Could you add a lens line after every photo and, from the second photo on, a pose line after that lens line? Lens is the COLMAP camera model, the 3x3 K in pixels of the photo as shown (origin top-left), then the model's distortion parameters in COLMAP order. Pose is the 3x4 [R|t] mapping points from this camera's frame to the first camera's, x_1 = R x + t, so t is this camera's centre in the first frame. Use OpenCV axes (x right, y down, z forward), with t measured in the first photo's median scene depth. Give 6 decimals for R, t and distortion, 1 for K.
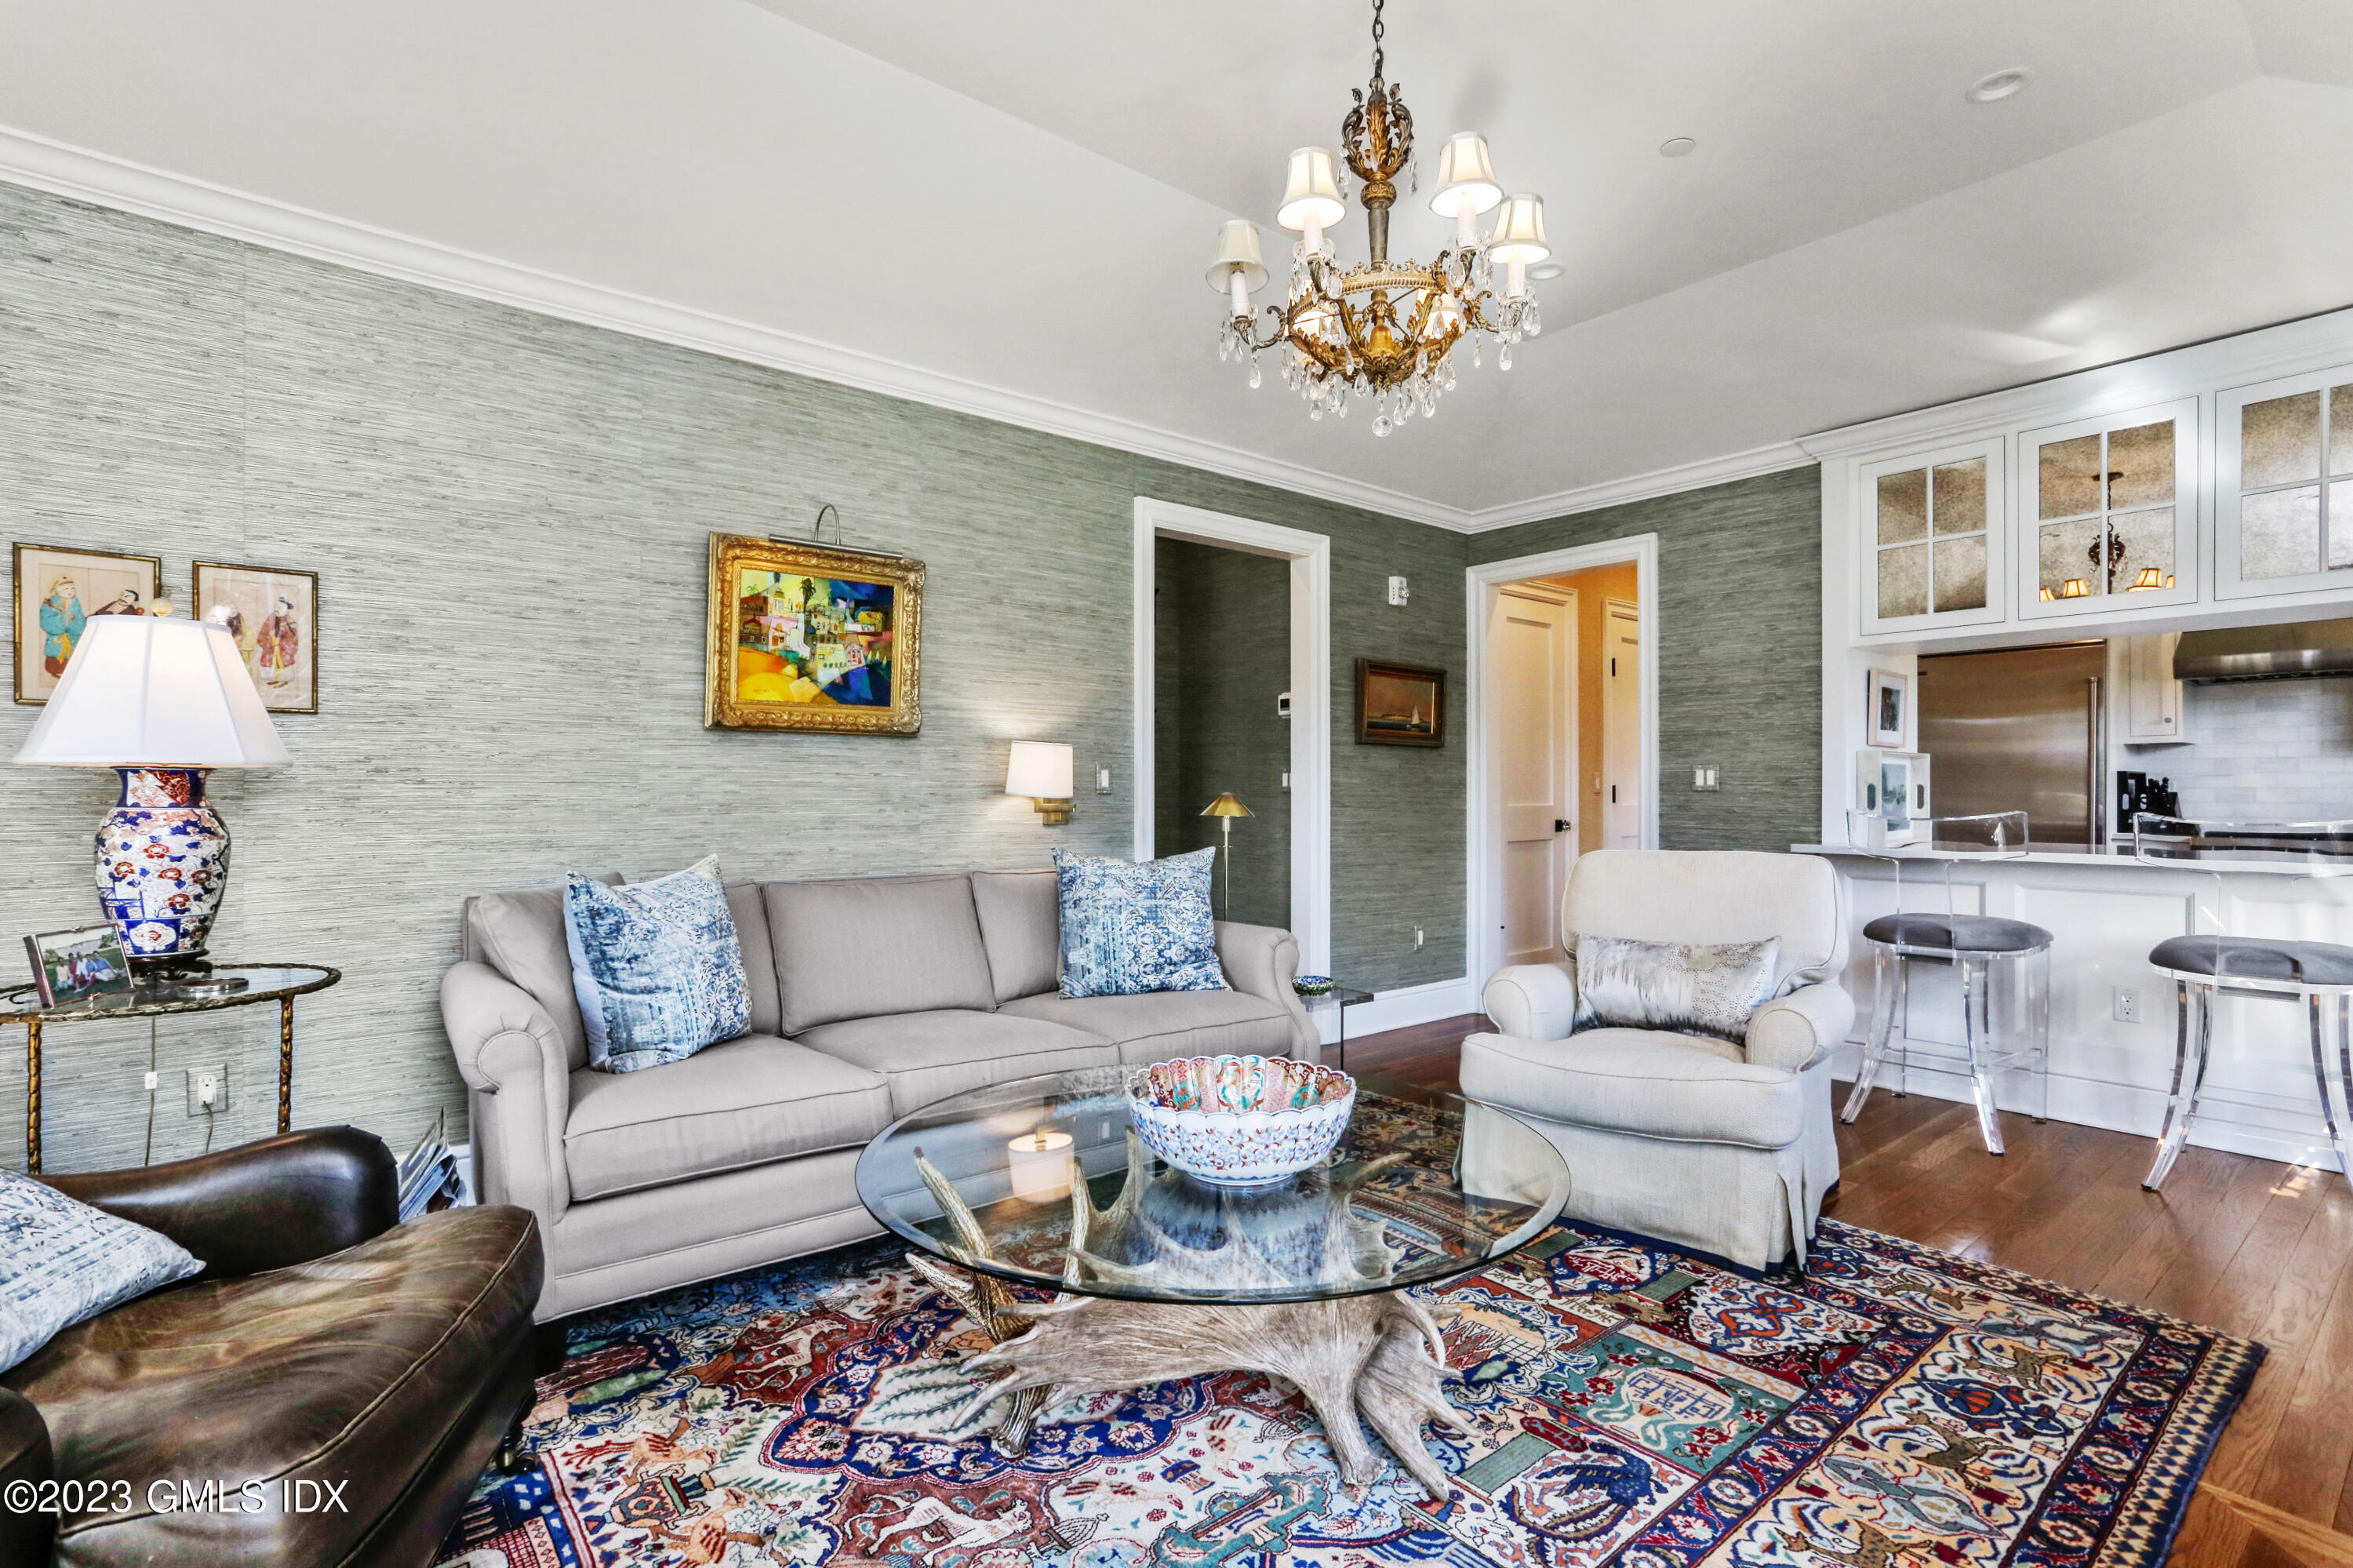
lens RADIAL K [[1118.9, 0, 1176.5], [0, 1118.9, 784.0], [0, 0, 1]] dist [-0.018981, 0.000355]
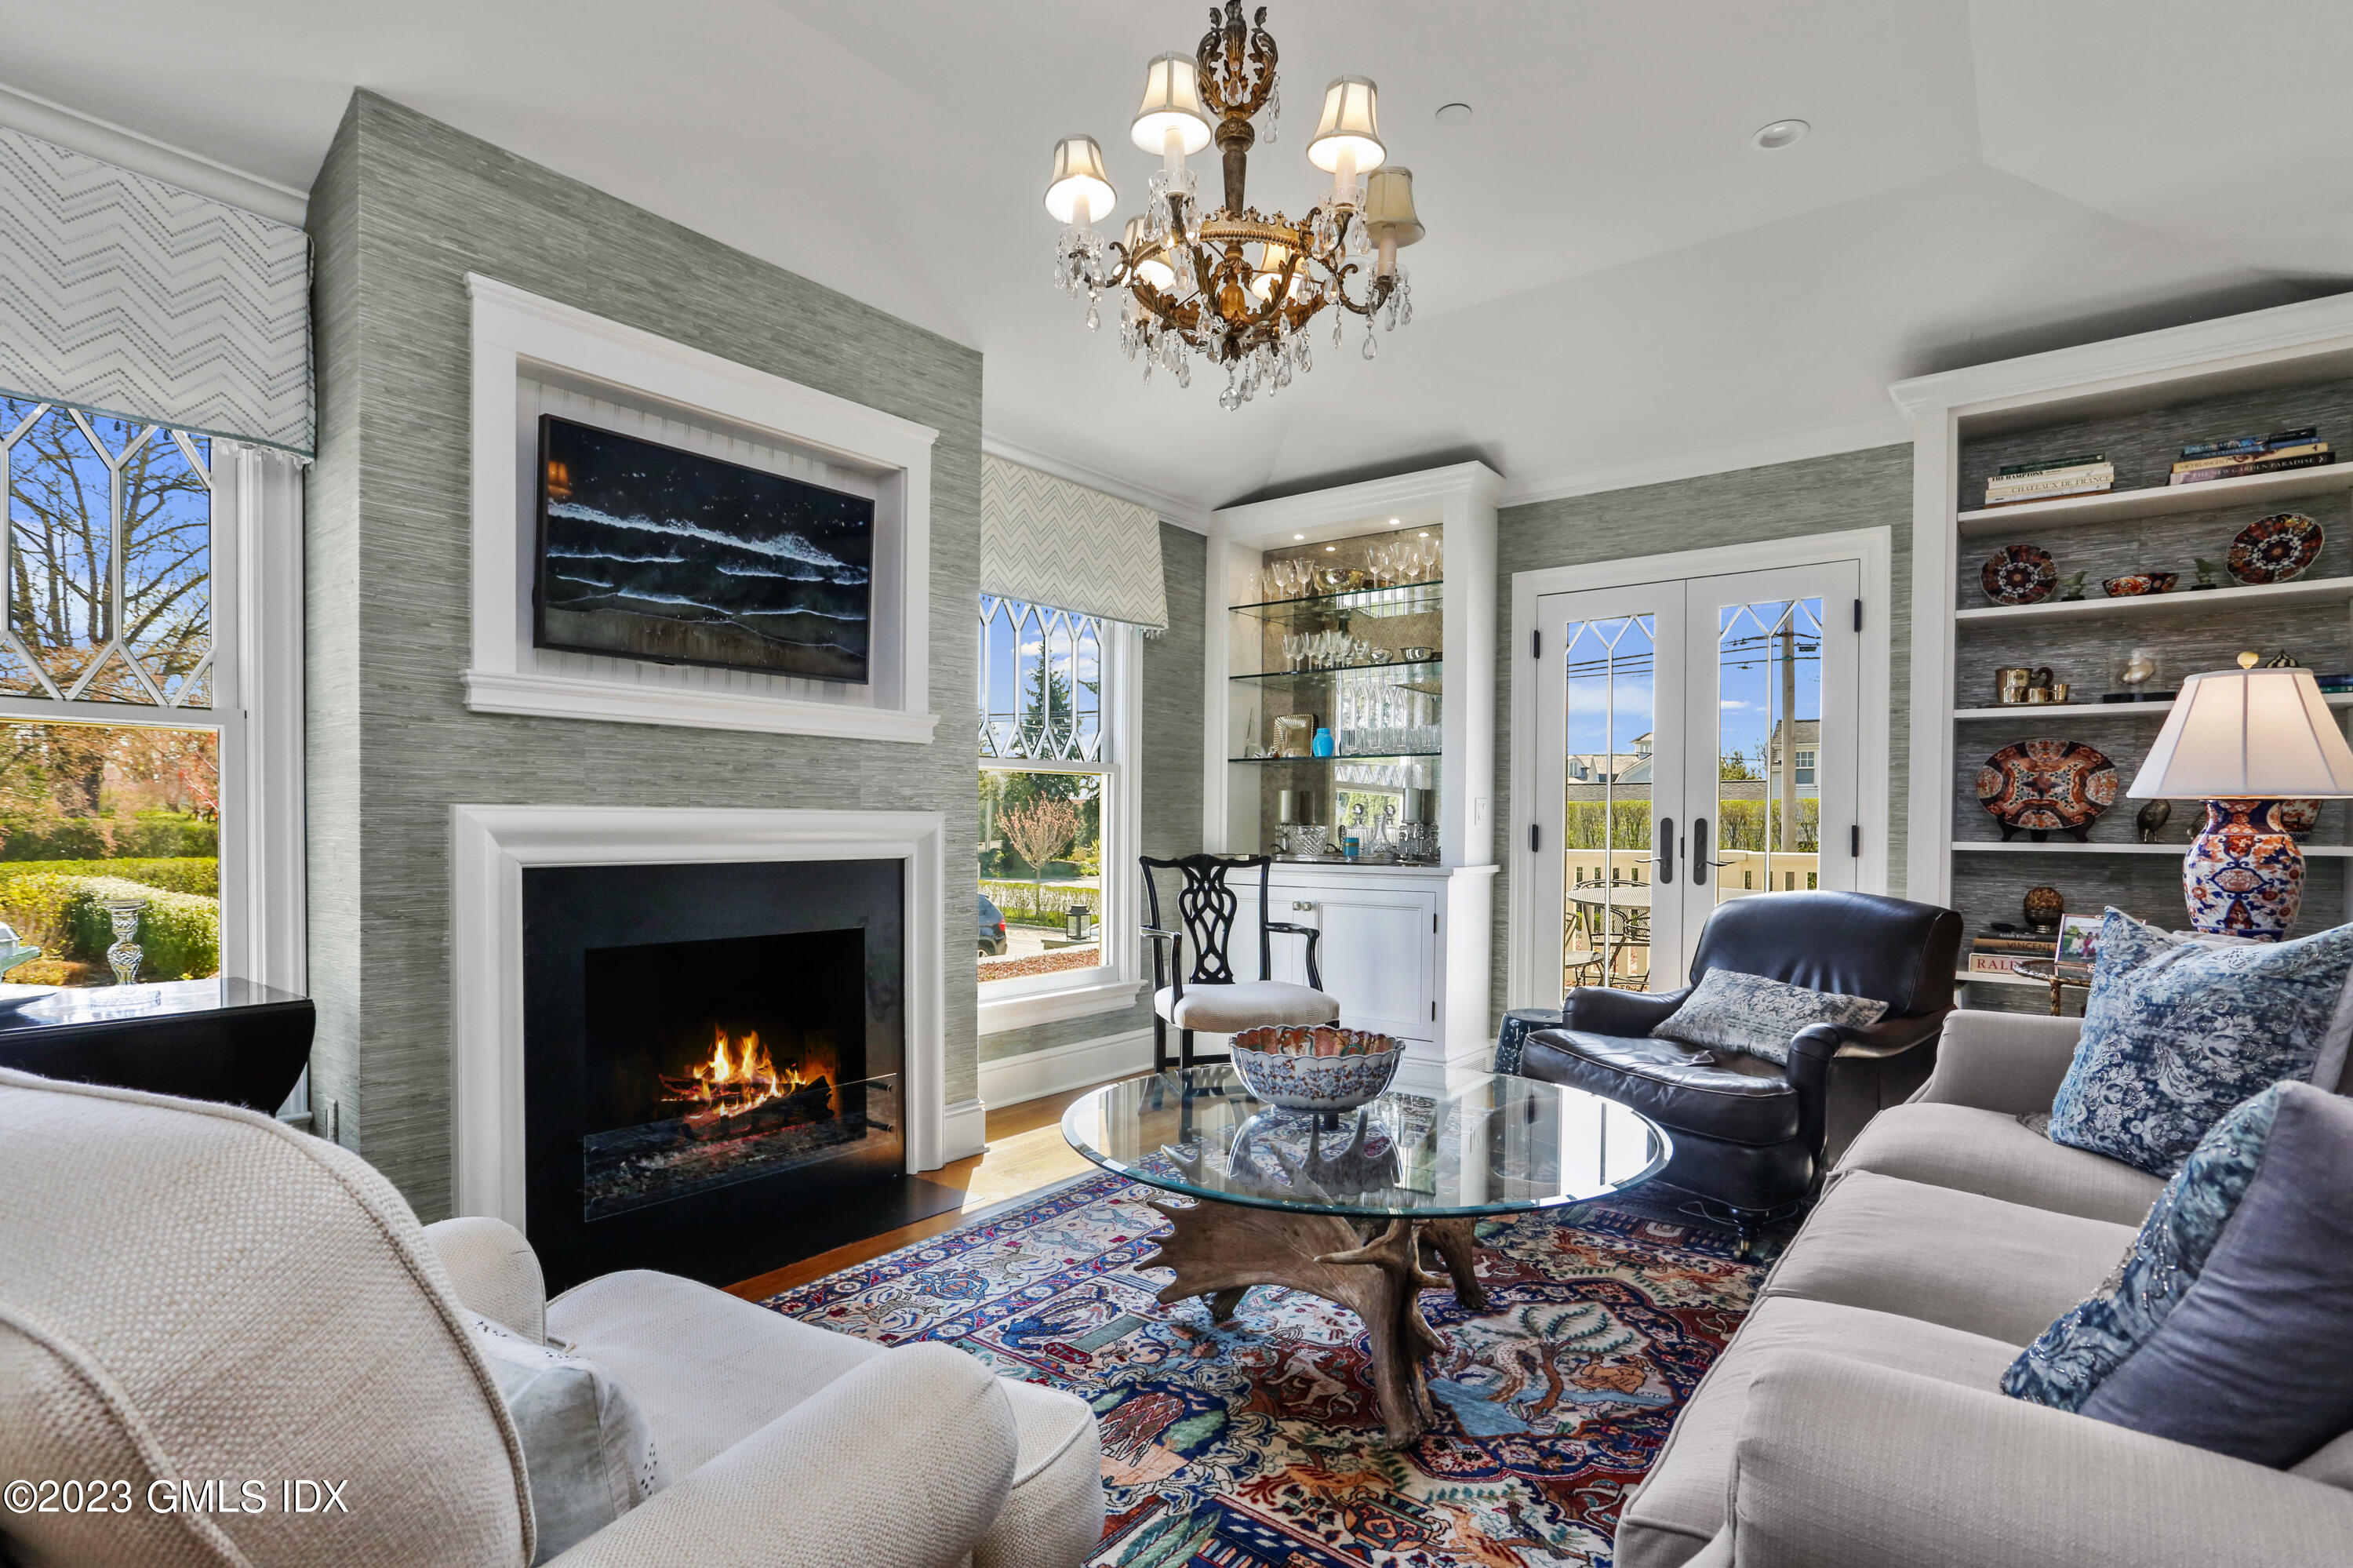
lens RADIAL K [[1118.9, 0, 1176.5], [0, 1118.9, 784.0], [0, 0, 1]] dist [-0.018981, 0.000355]
pose [[-0.974020, -0.011842, -0.226151, 0.518690], [-0.003384, 0.999282, -0.037749, 0.019719], [0.226435, -0.036003, -0.973361, 2.279275]]
